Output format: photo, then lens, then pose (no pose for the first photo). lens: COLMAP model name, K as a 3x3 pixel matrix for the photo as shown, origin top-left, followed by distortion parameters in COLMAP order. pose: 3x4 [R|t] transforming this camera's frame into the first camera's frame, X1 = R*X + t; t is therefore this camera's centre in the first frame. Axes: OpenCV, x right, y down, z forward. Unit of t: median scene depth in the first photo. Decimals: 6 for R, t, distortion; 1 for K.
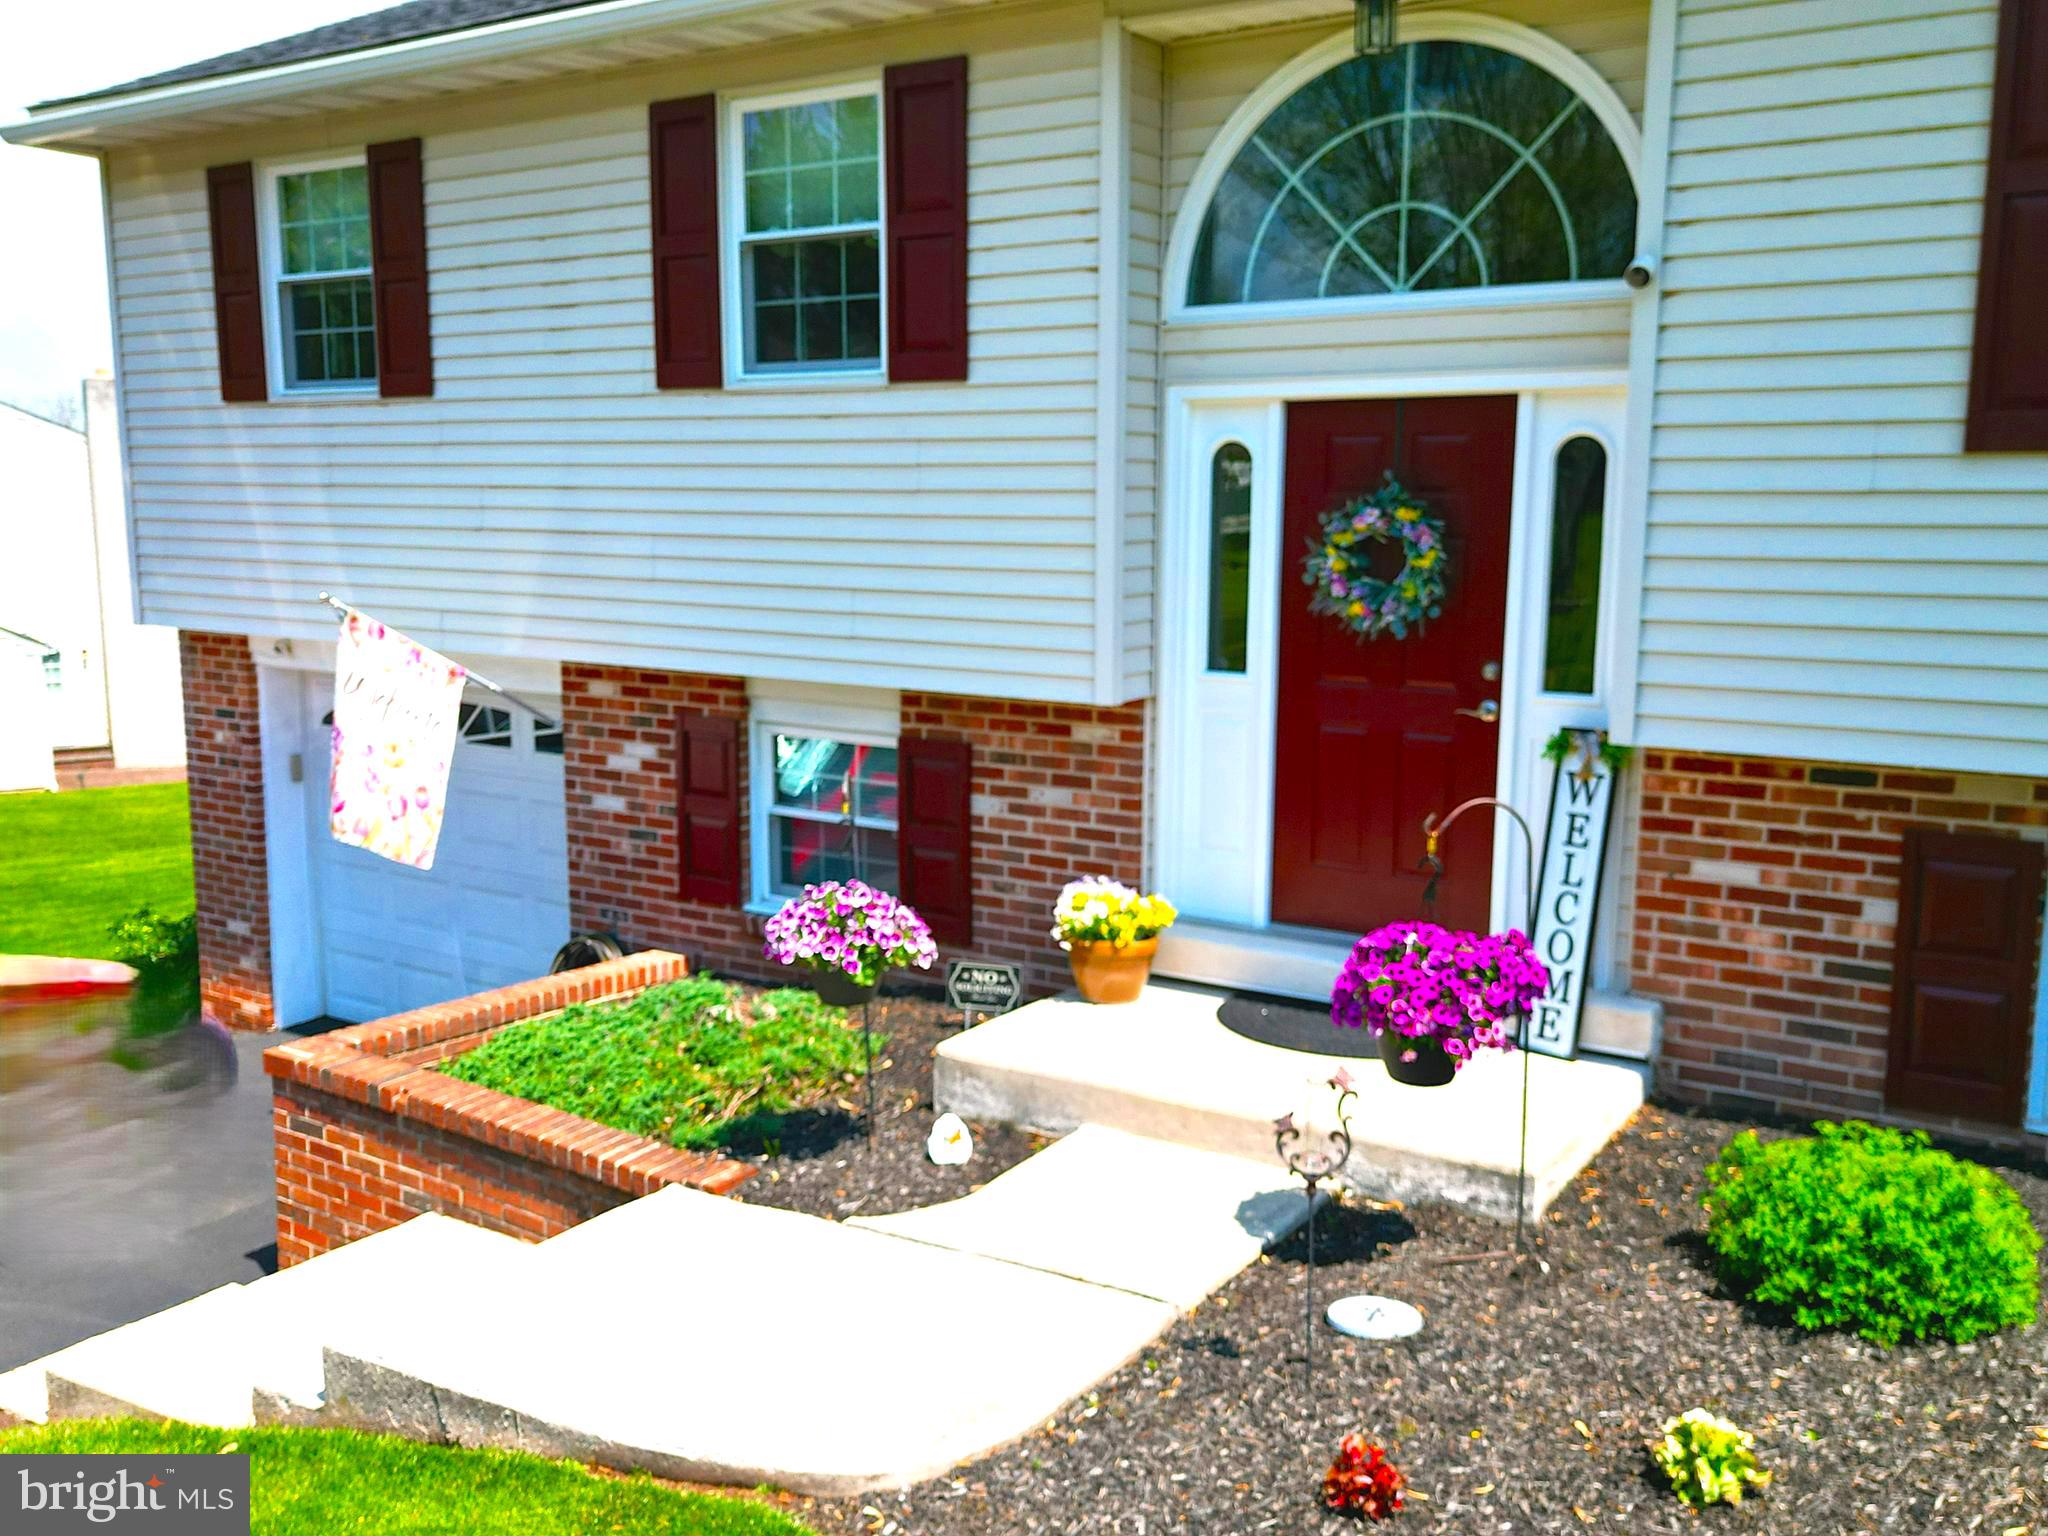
lens RADIAL K [[1781.3, 0, 1024.0], [0, 1781.3, 768.0], [0, 0, 1]] dist [0.084912, -0.119313]
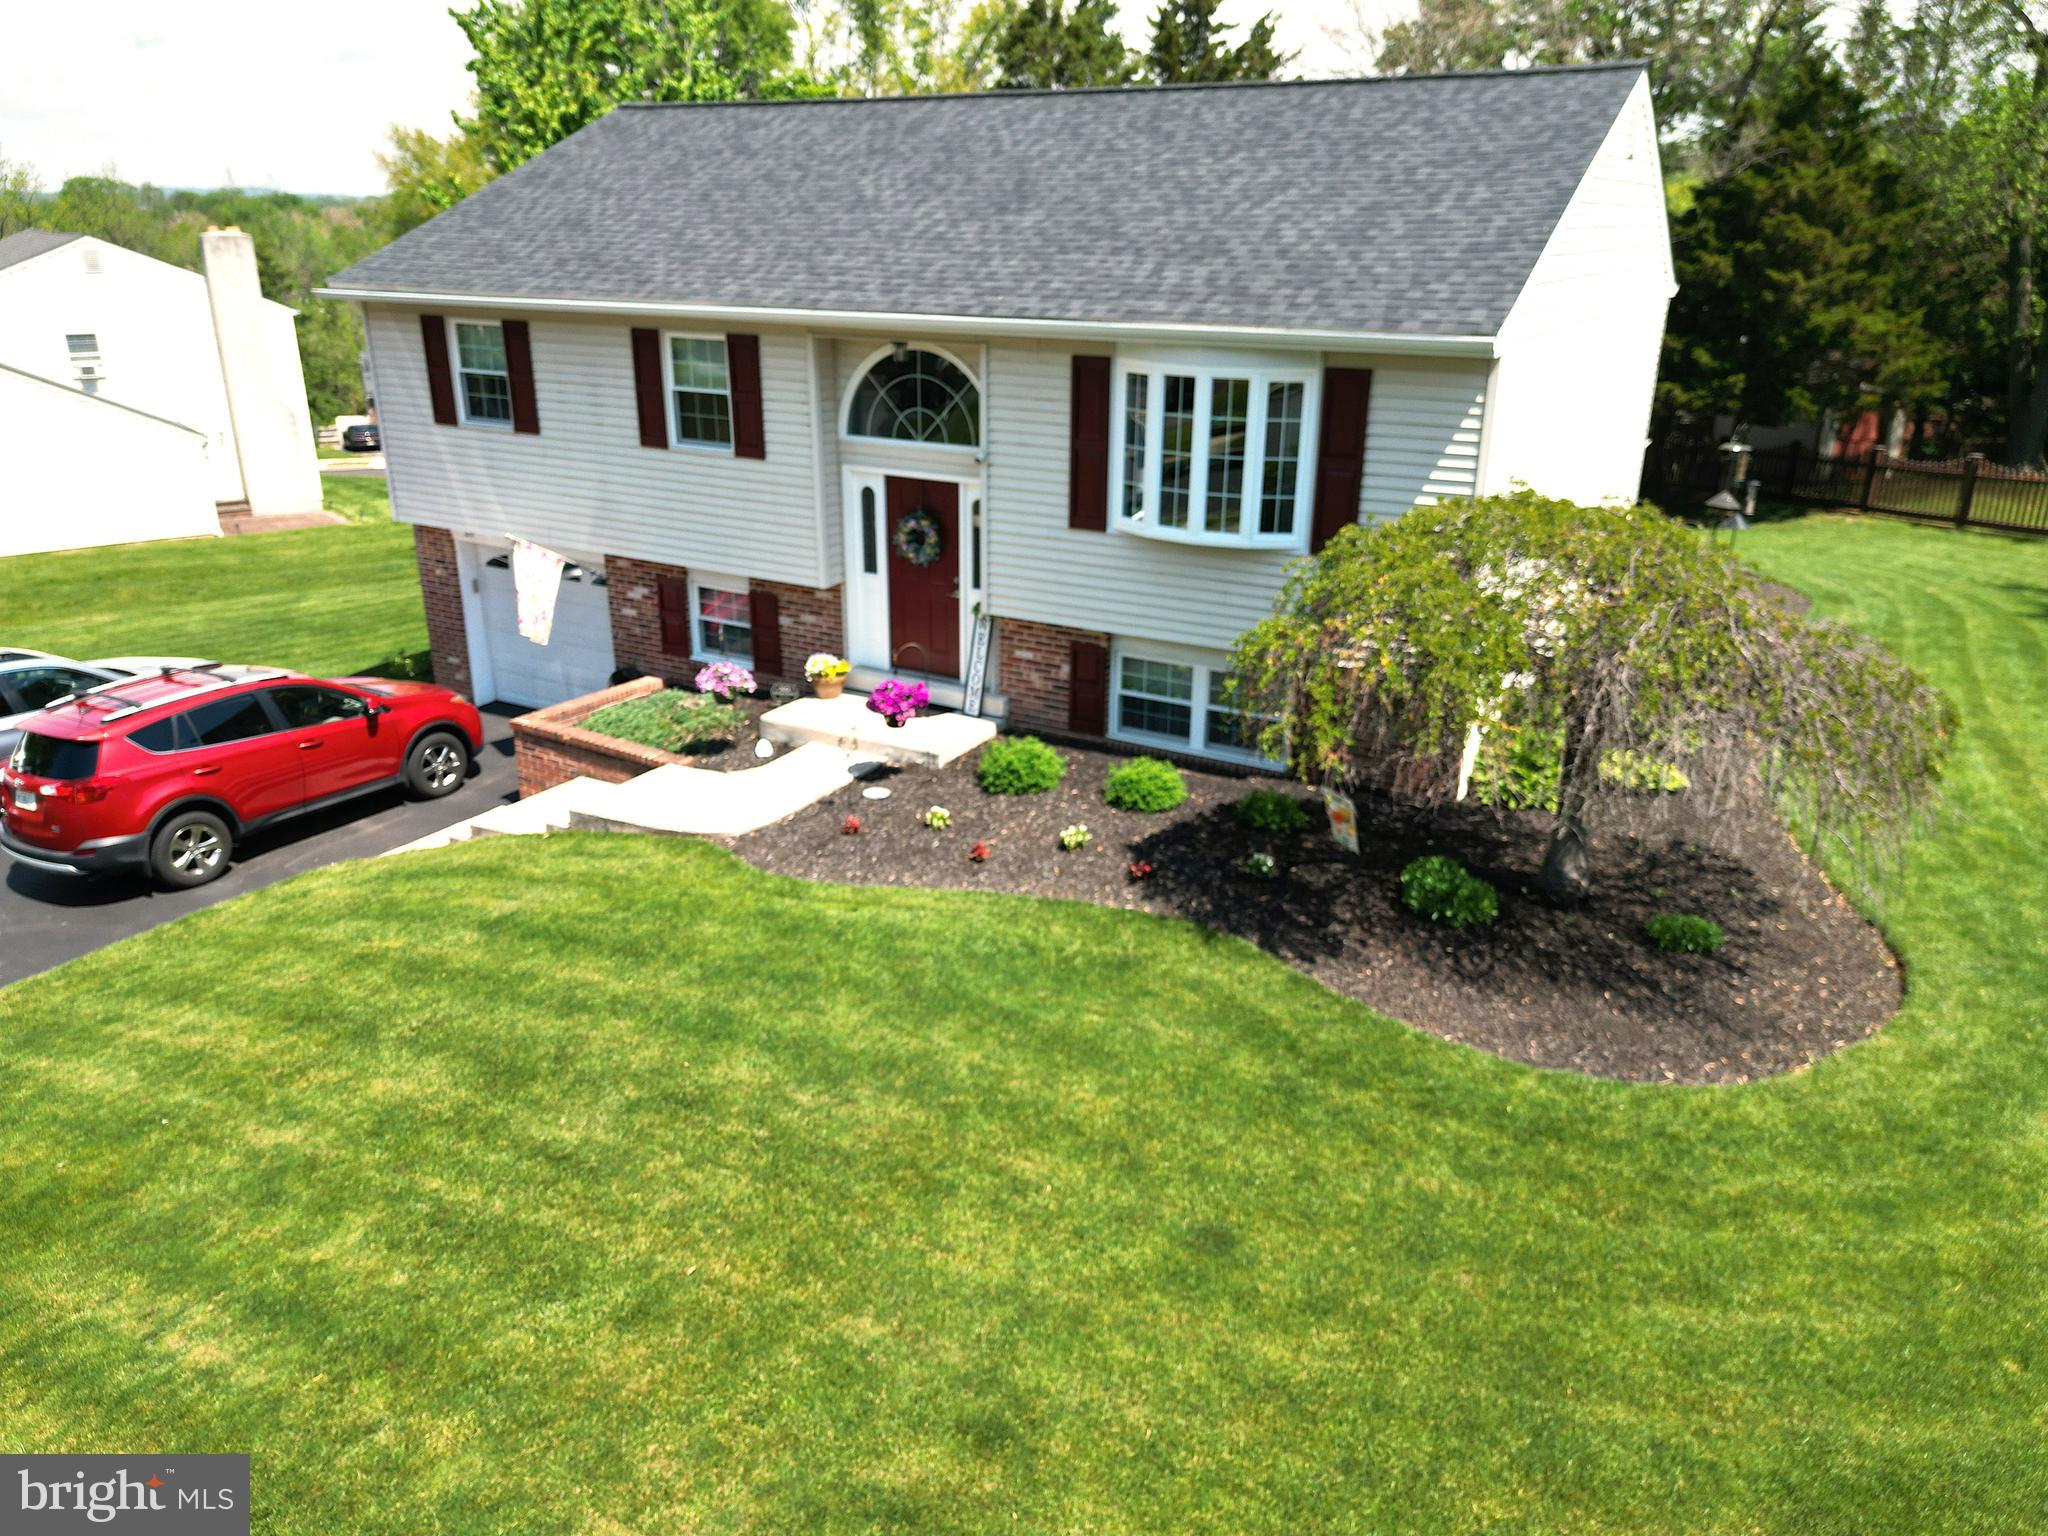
lens RADIAL K [[1417.2, 0, 1024.0], [0, 1417.2, 768.0], [0, 0, 1]] dist [0.074382, -0.082416]
pose [[0.997864, -0.019789, 0.062263, 0.214884], [0.006390, 0.978015, 0.208438, -0.219939], [-0.065018, -0.207595, 0.976052, -1.180852]]
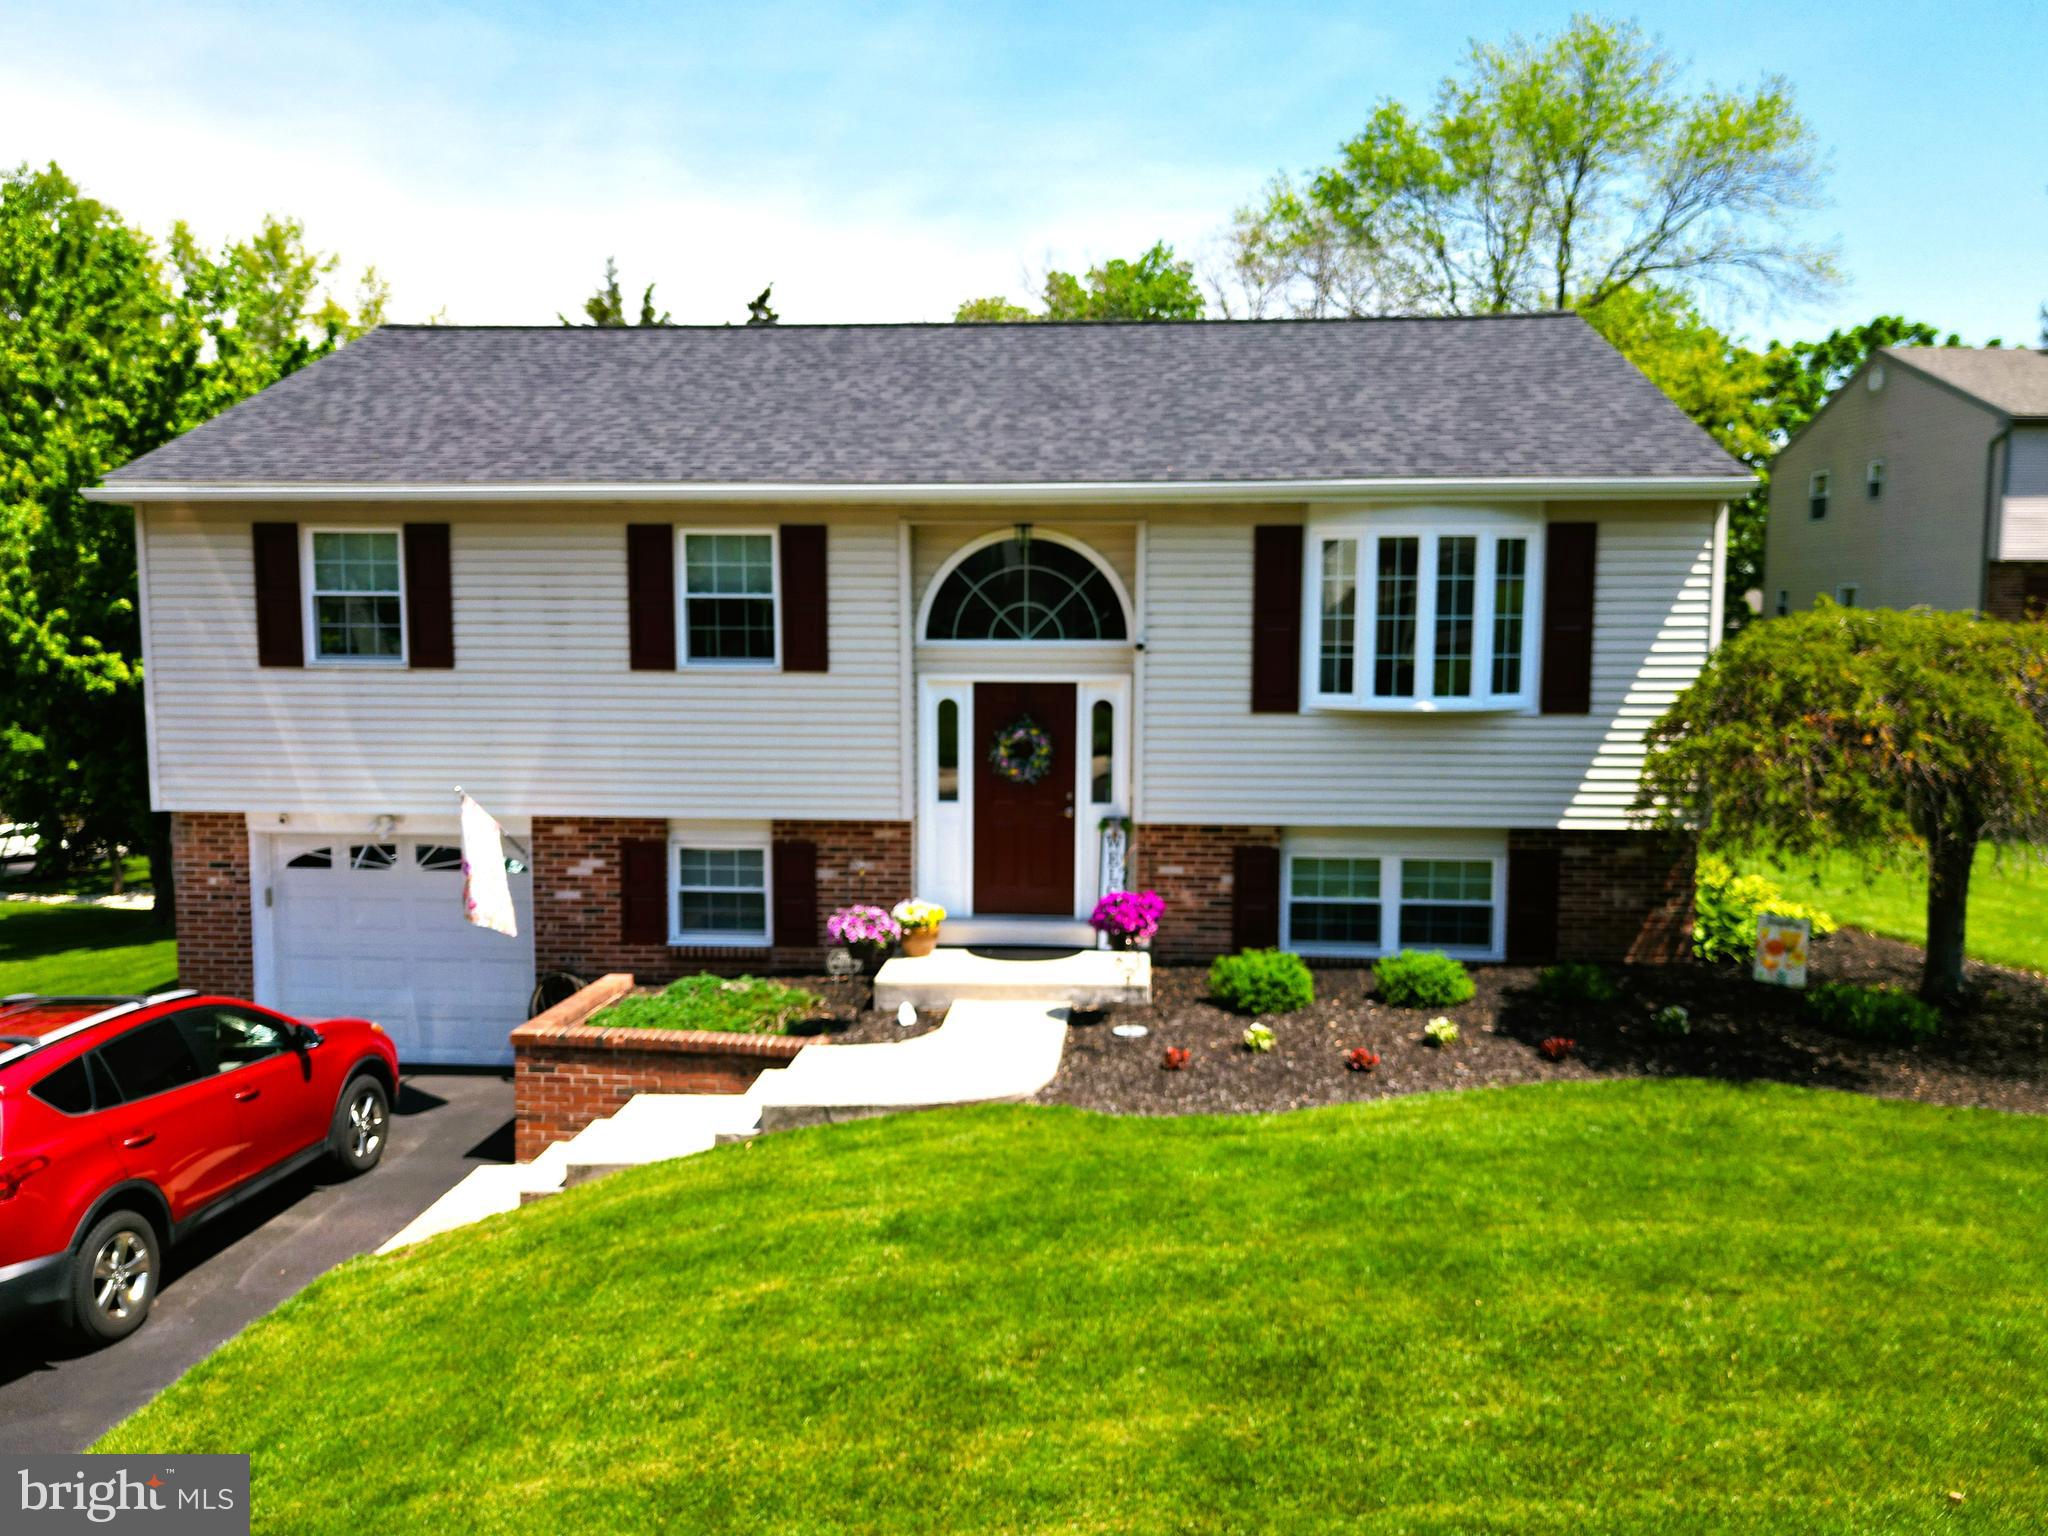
lens RADIAL K [[1504.8, 0, 1001.0], [0, 1504.8, 769.2], [0, 0, 1]] dist [0.158278, -0.293325]
pose [[0.876009, -0.048392, 0.479861, -0.757232], [0.074963, 0.996523, -0.036352, -0.022832], [-0.476434, 0.067817, 0.876591, -0.695005]]
